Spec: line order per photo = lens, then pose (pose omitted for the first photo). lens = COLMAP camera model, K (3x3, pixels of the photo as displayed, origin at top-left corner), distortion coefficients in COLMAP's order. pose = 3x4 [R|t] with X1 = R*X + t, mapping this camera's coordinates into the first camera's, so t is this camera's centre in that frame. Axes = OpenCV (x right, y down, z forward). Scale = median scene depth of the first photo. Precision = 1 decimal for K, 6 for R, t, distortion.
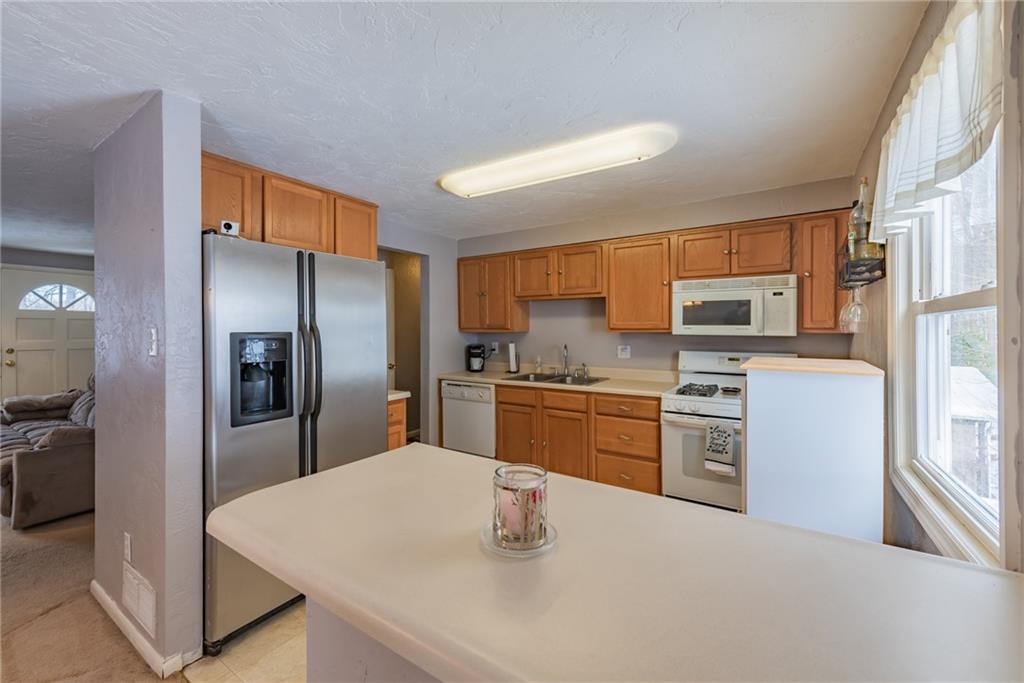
lens RADIAL K [[407.9, 0, 515.1], [0, 407.9, 331.1], [0, 0, 1]] dist [0.015648, -0.002568]
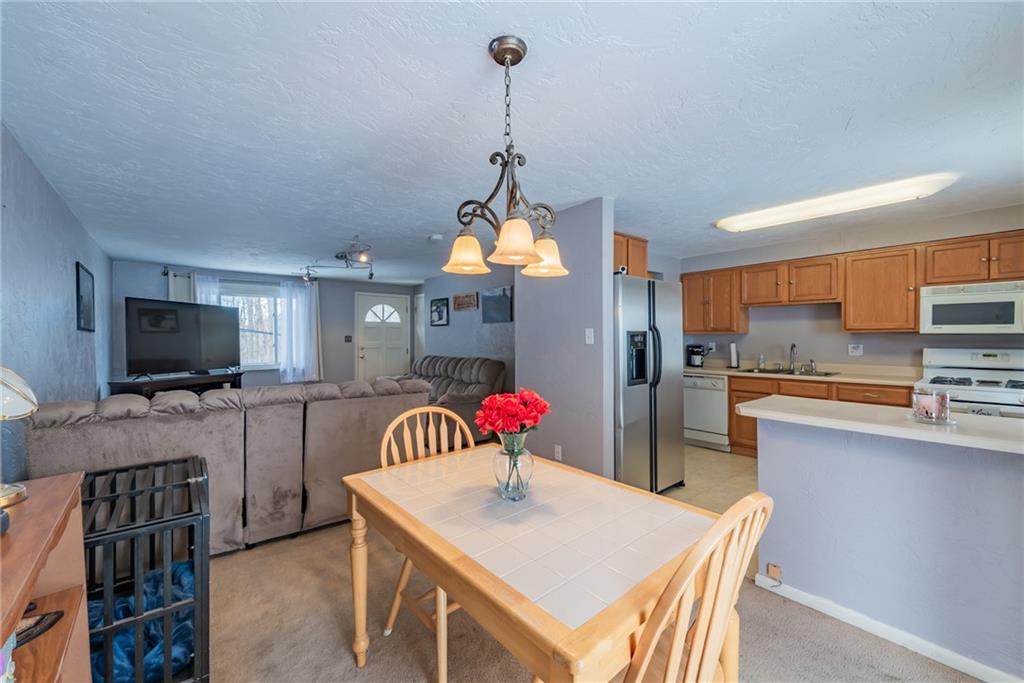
lens RADIAL K [[407.9, 0, 513.6], [0, 407.9, 340.1], [0, 0, 1]] dist [0.015648, -0.002568]
pose [[0.958106, -0.001889, -0.286406, -0.367750], [0.003149, 0.999987, 0.003938, 0.018568], [0.286395, -0.004675, 0.958100, -0.428328]]
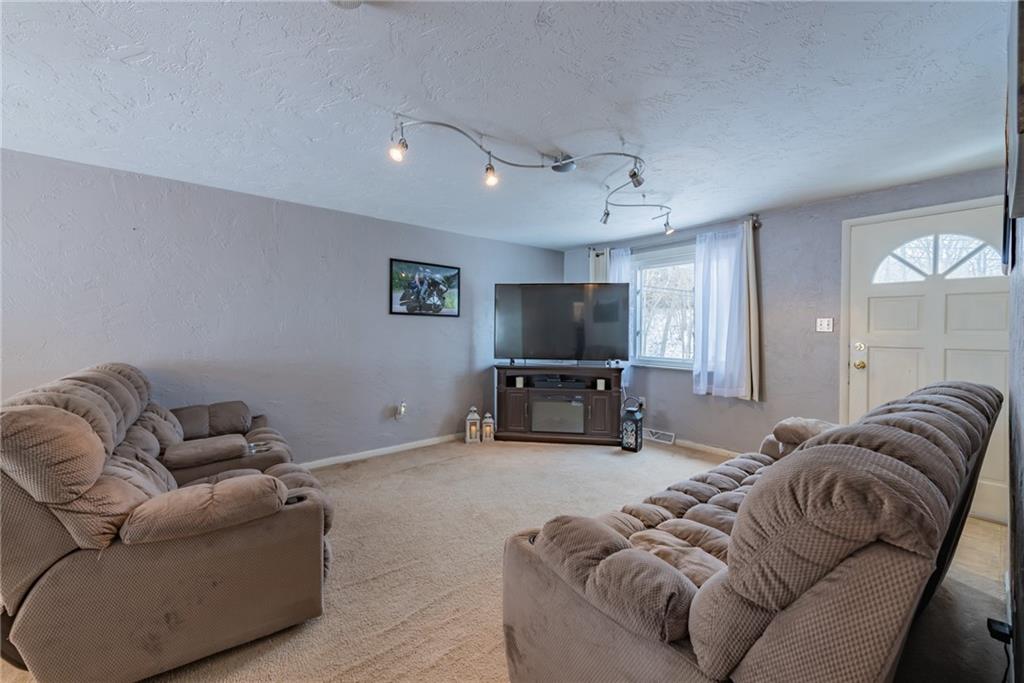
lens RADIAL K [[407.9, 0, 512.4], [0, 407.9, 334.0], [0, 0, 1]] dist [0.015648, -0.002568]
pose [[-0.287684, 0.012403, -0.957645, -0.626591], [-0.008060, 0.999849, 0.015371, 0.030804], [0.957691, 0.012141, -0.287541, 0.975468]]
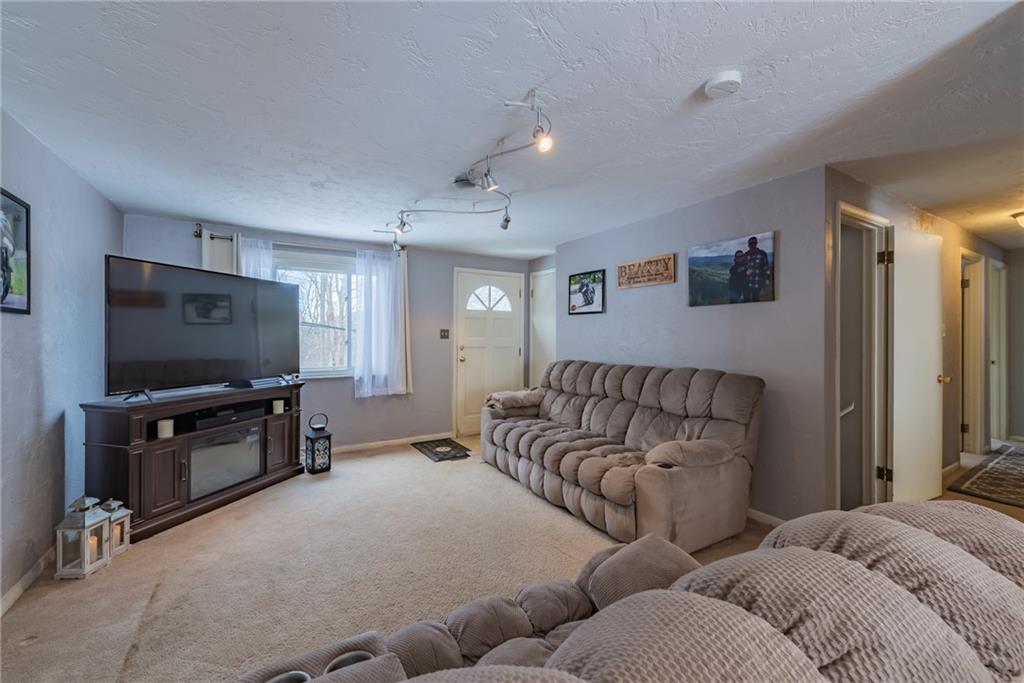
lens RADIAL K [[407.9, 0, 510.5], [0, 407.9, 332.8], [0, 0, 1]] dist [0.015648, -0.002568]
pose [[0.907658, -0.001252, -0.419709, -0.978994], [-0.003228, 0.999945, -0.009963, 0.028350], [0.419699, 0.010398, 0.907604, 0.130911]]
